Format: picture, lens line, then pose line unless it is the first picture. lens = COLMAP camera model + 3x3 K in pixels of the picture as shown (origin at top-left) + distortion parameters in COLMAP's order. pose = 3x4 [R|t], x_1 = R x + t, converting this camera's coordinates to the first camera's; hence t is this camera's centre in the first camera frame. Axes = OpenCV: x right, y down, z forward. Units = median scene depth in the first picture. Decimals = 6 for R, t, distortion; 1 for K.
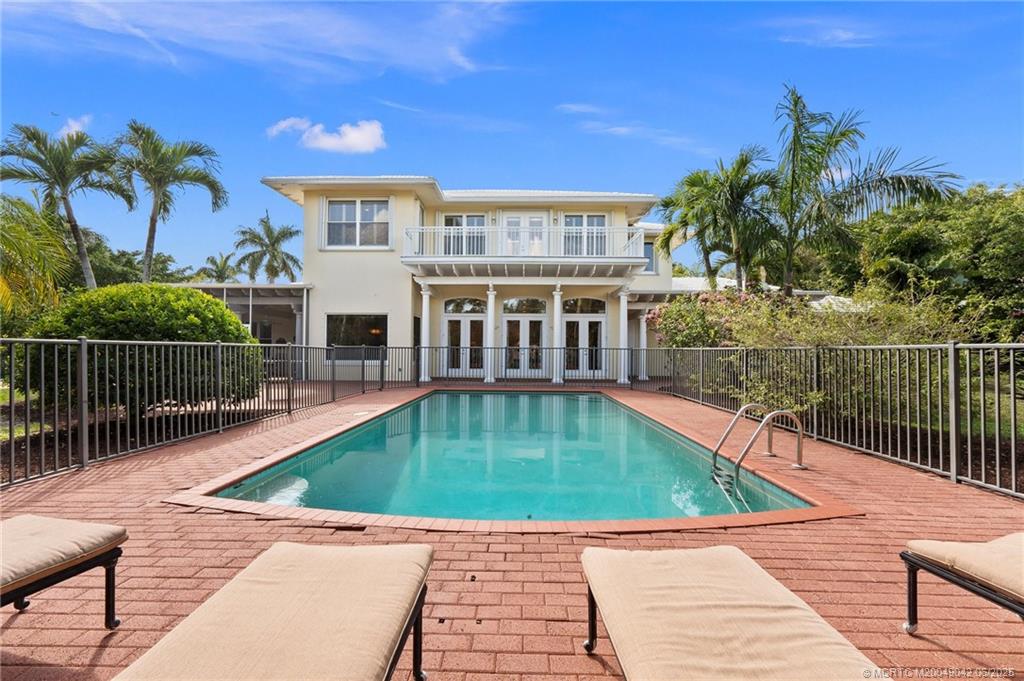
lens RADIAL K [[437.8, 0, 509.6], [0, 437.8, 344.5], [0, 0, 1]] dist [0.007872, -0.000666]
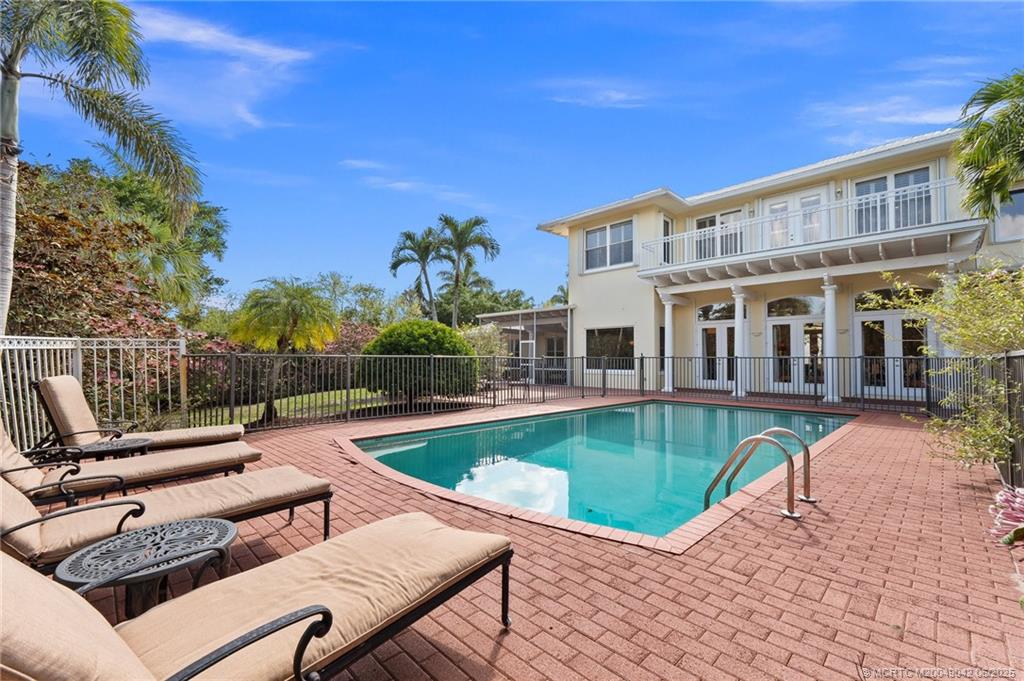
lens RADIAL K [[437.8, 0, 509.8], [0, 437.8, 348.1], [0, 0, 1]] dist [0.007872, -0.000666]
pose [[0.712758, -0.021191, -0.701089, 0.249034], [0.010244, 0.999751, -0.019804, 0.001328], [0.701335, 0.006934, 0.712798, 0.037515]]
